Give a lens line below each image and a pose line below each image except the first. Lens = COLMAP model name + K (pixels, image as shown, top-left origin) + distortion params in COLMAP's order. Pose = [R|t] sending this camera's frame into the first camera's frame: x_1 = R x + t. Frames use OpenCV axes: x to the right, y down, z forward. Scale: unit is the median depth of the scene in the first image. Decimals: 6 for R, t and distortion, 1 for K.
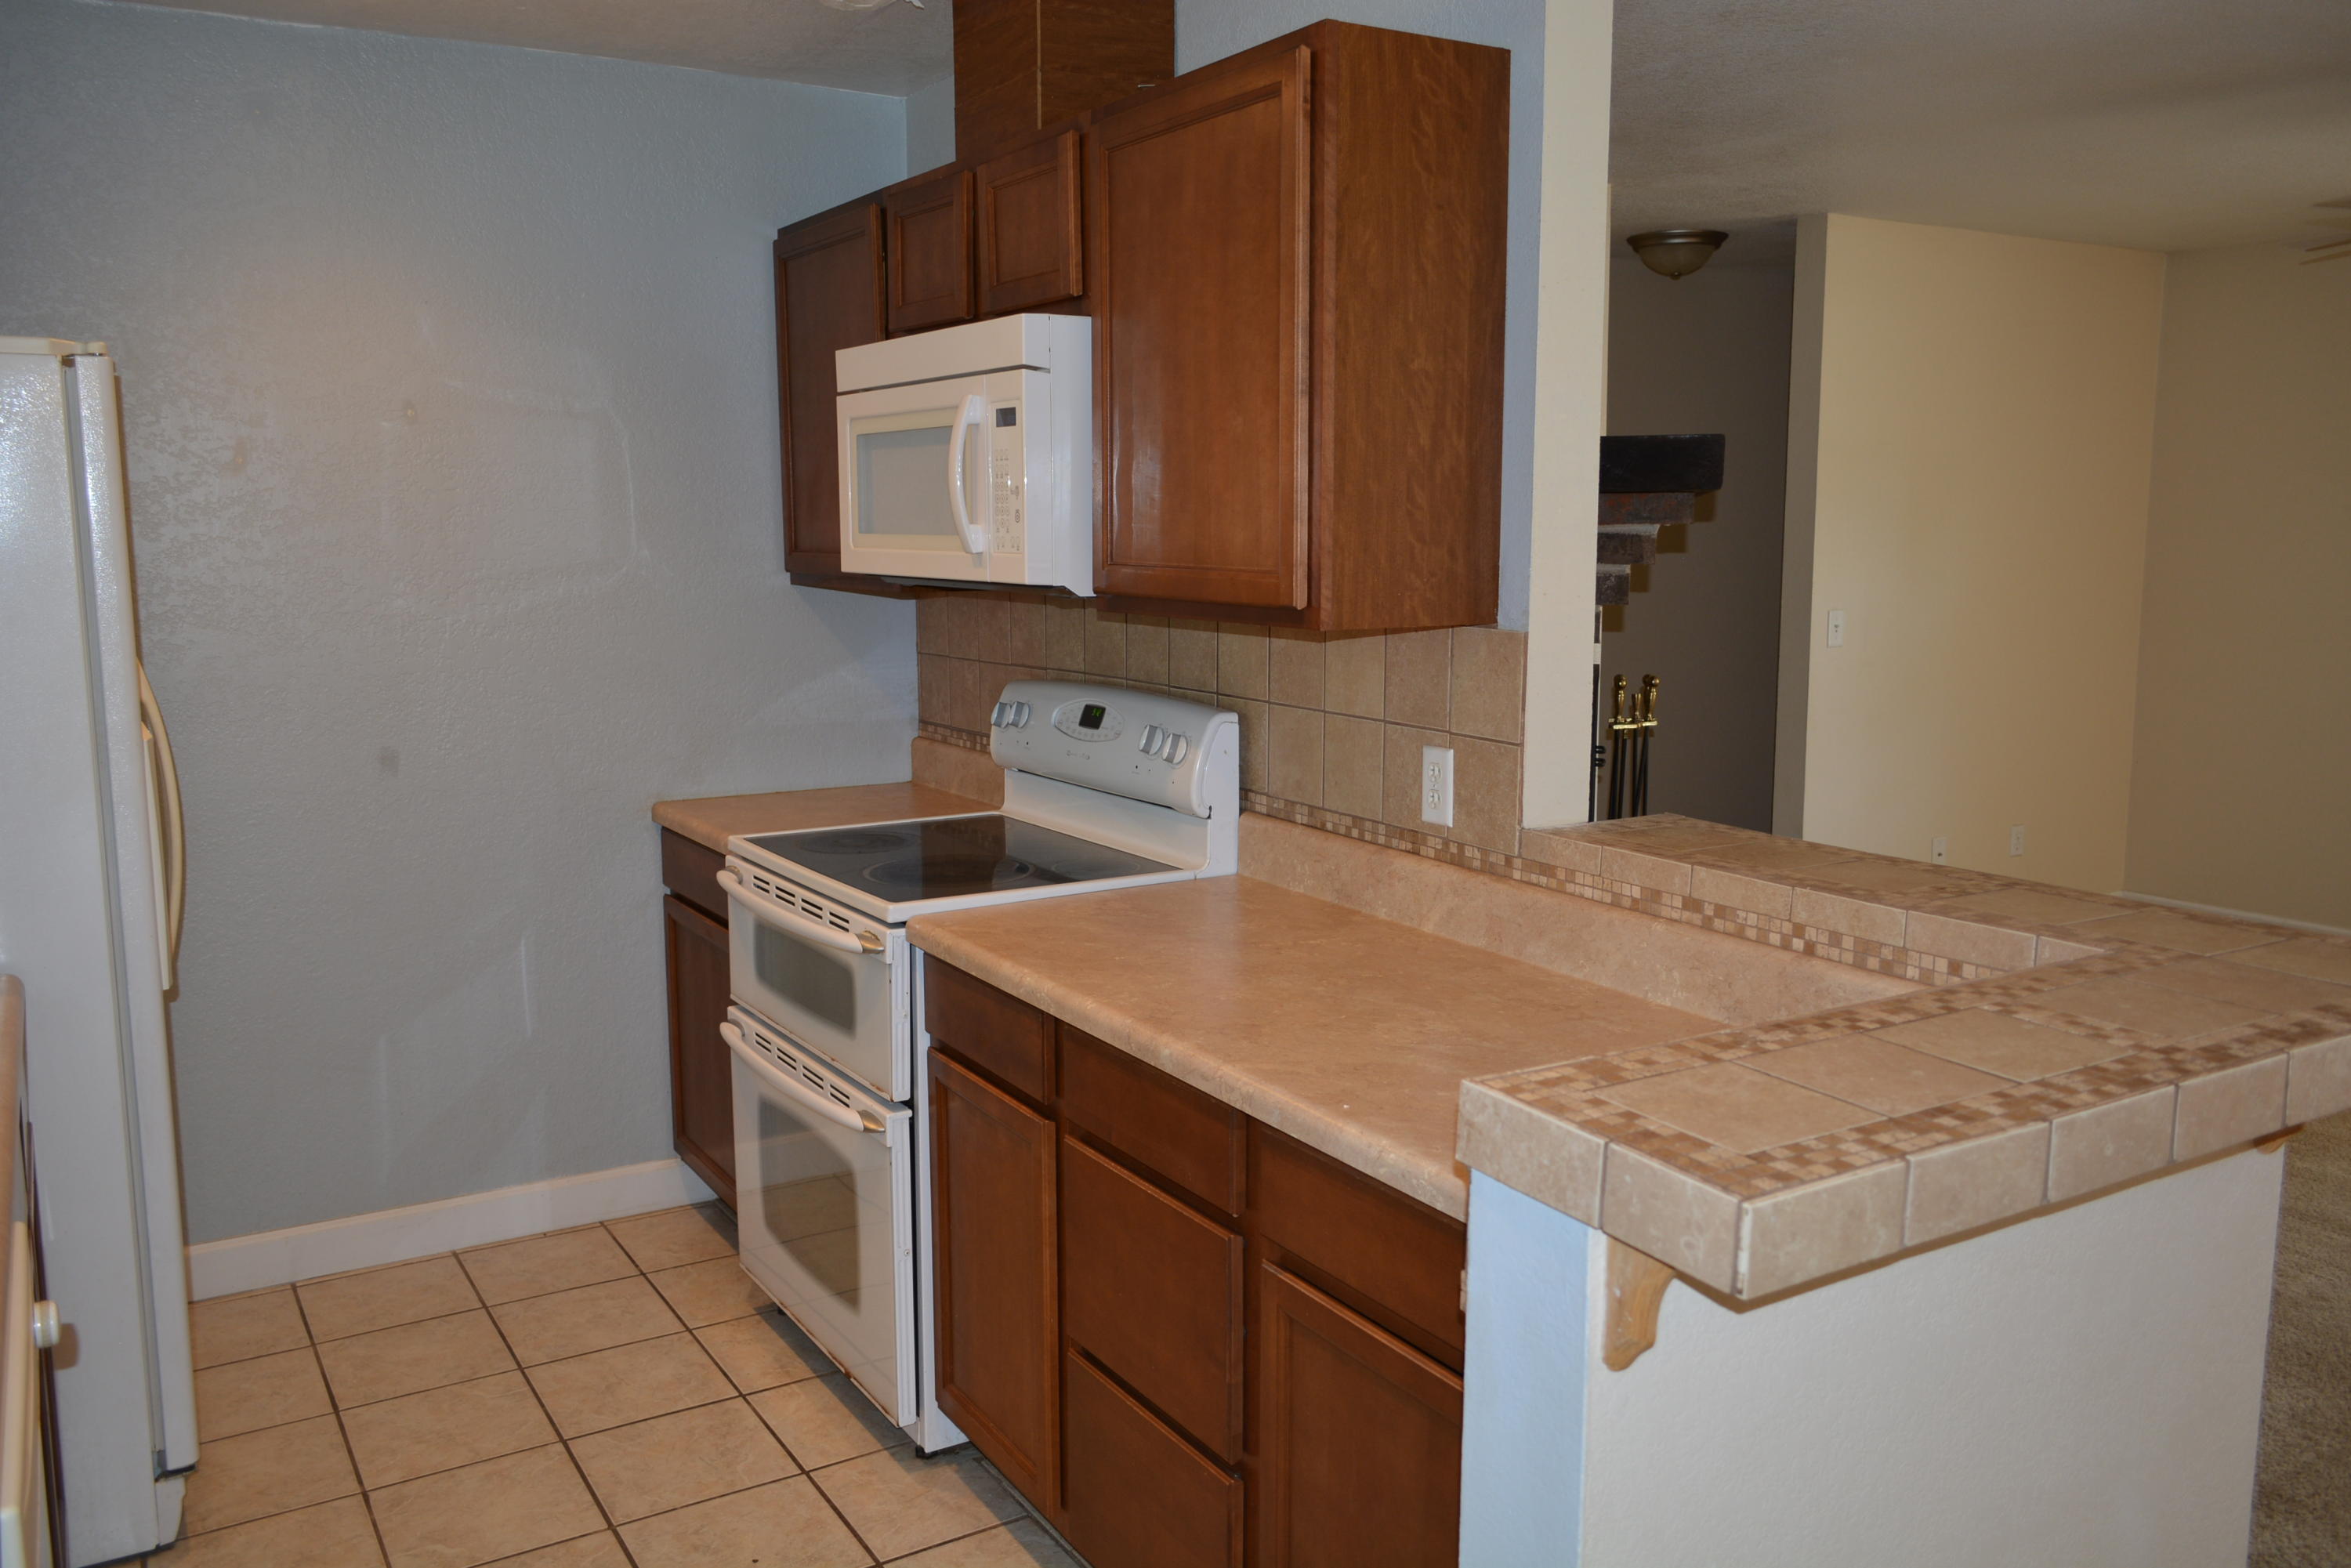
lens RADIAL K [[1827.3, 0, 1172.8], [0, 1827.3, 780.7], [0, 0, 1]] dist [-0.015977, 0.006794]
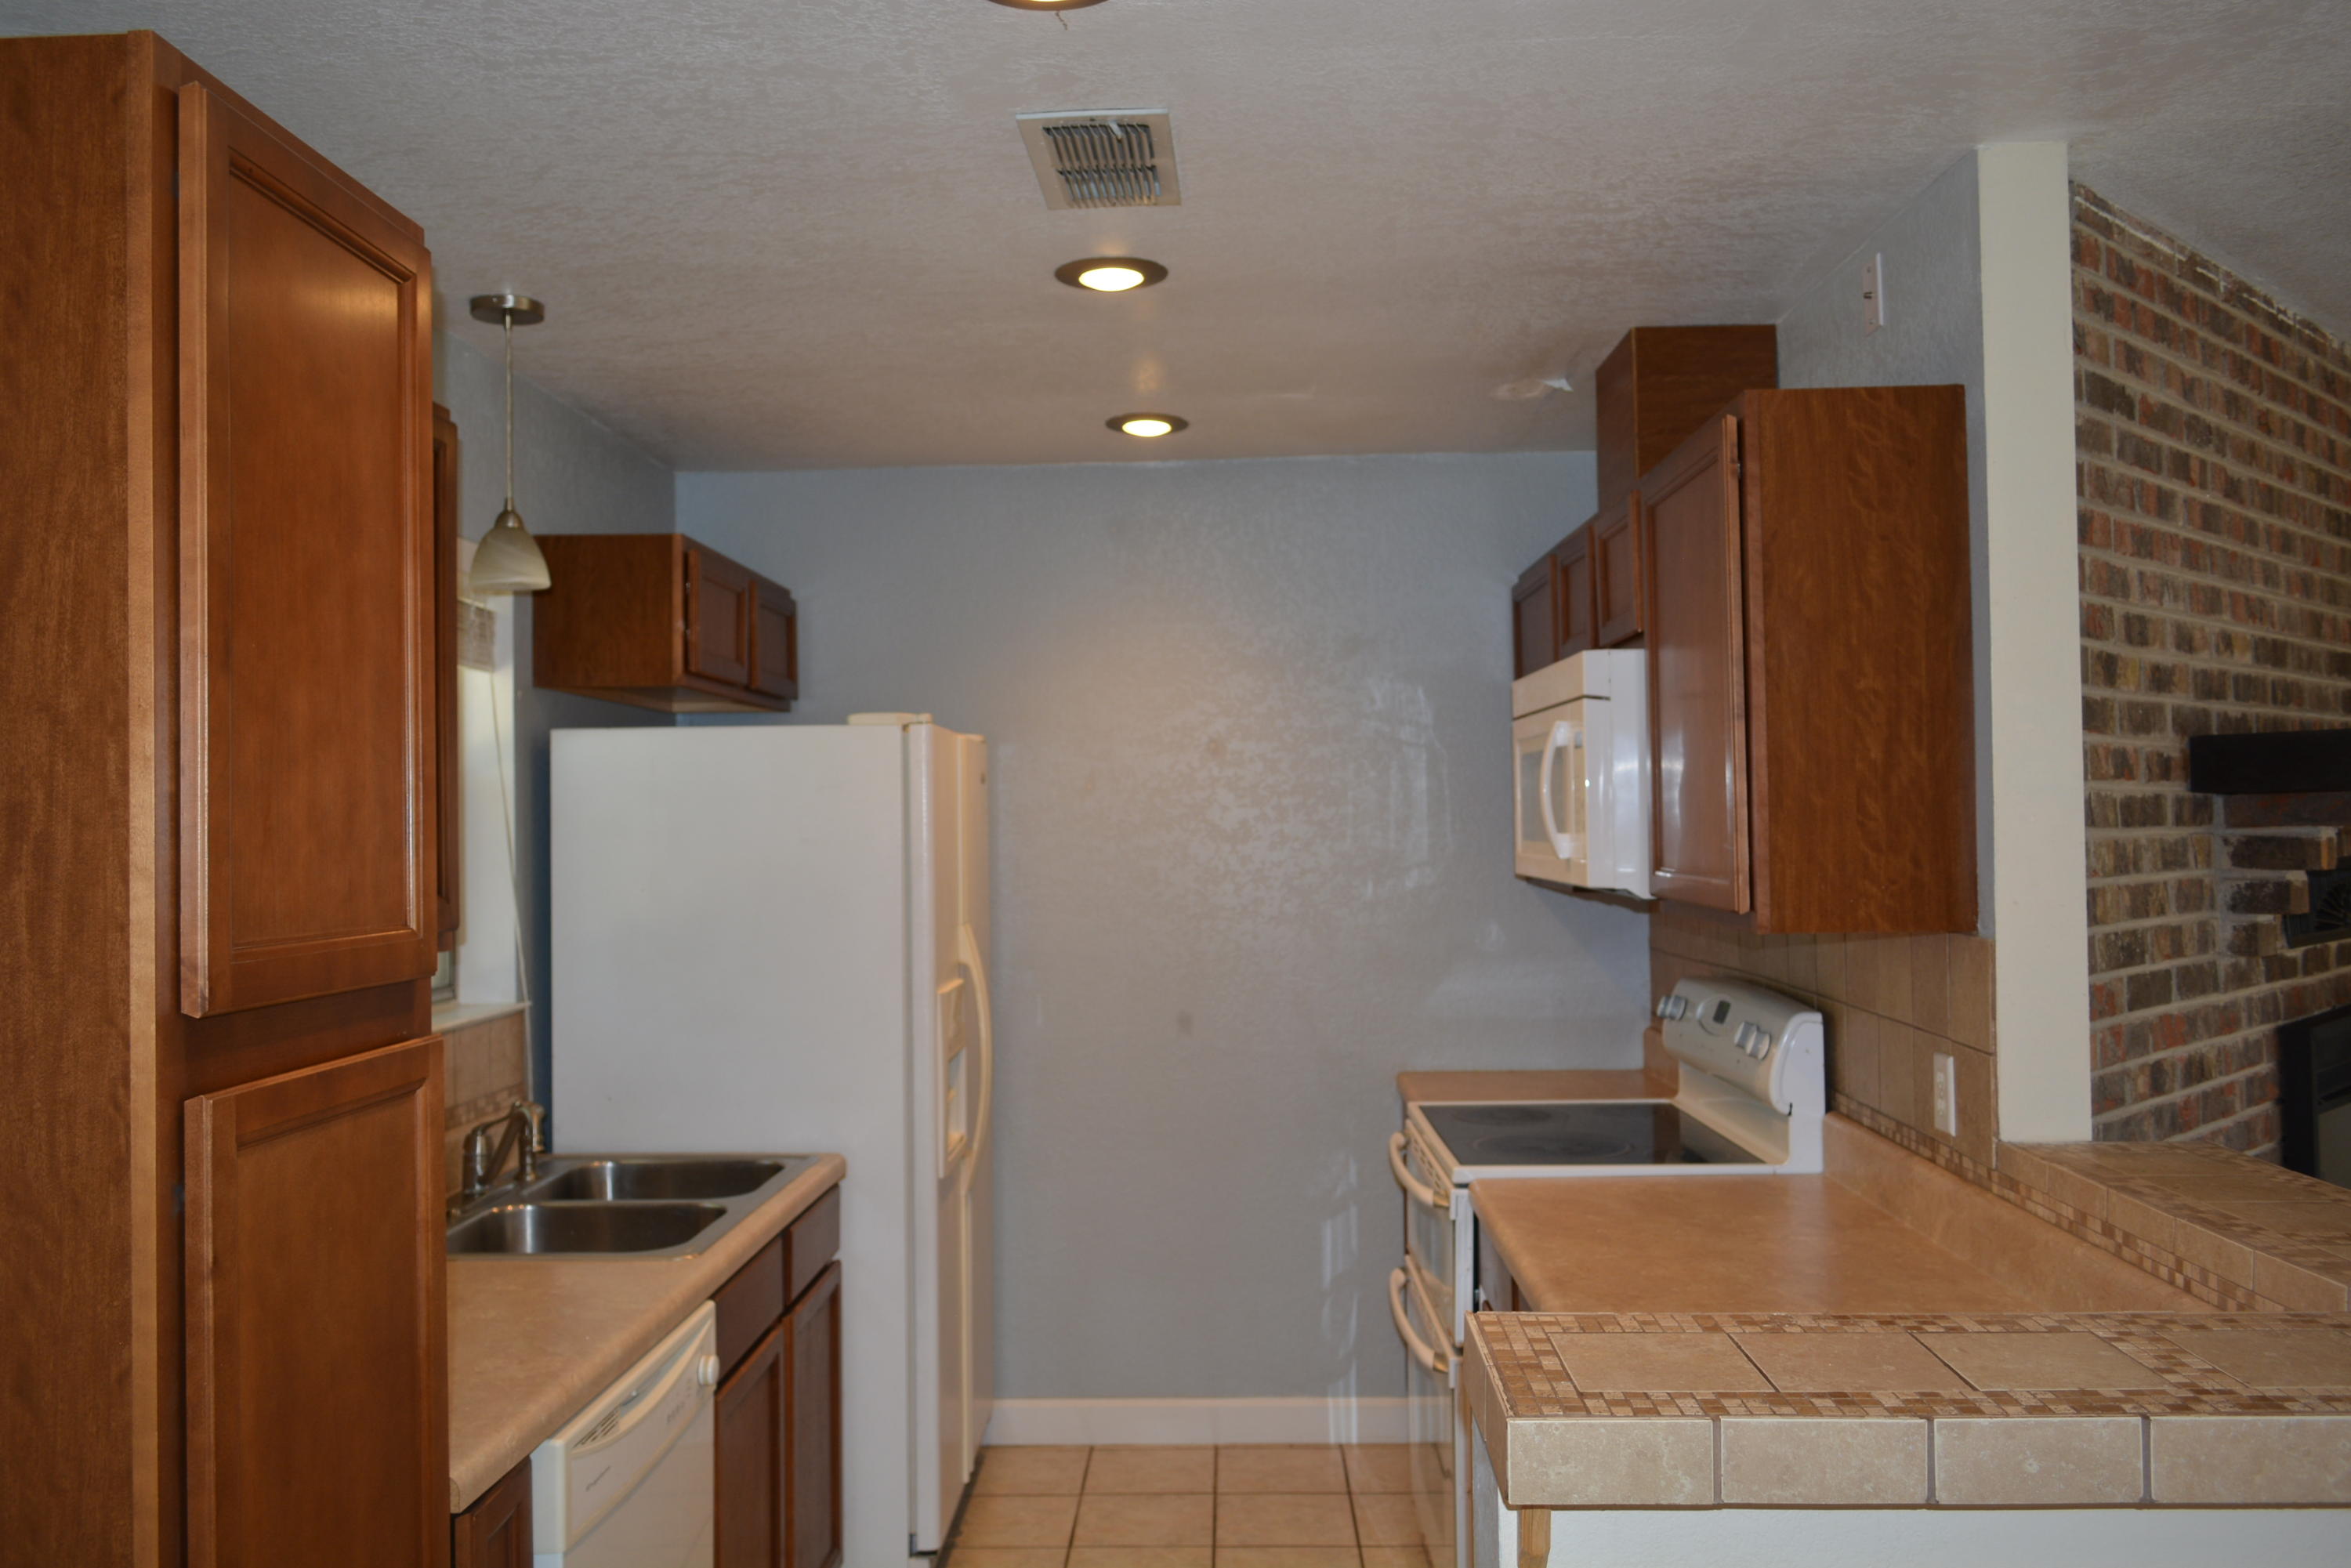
lens RADIAL K [[1827.3, 0, 1181.2], [0, 1827.3, 778.4], [0, 0, 1]] dist [-0.015977, 0.006794]
pose [[0.835480, -0.023386, -0.549023, 0.380385], [-0.064739, 0.987948, -0.140600, -0.000087], [0.545694, 0.153012, 0.823897, -0.076965]]
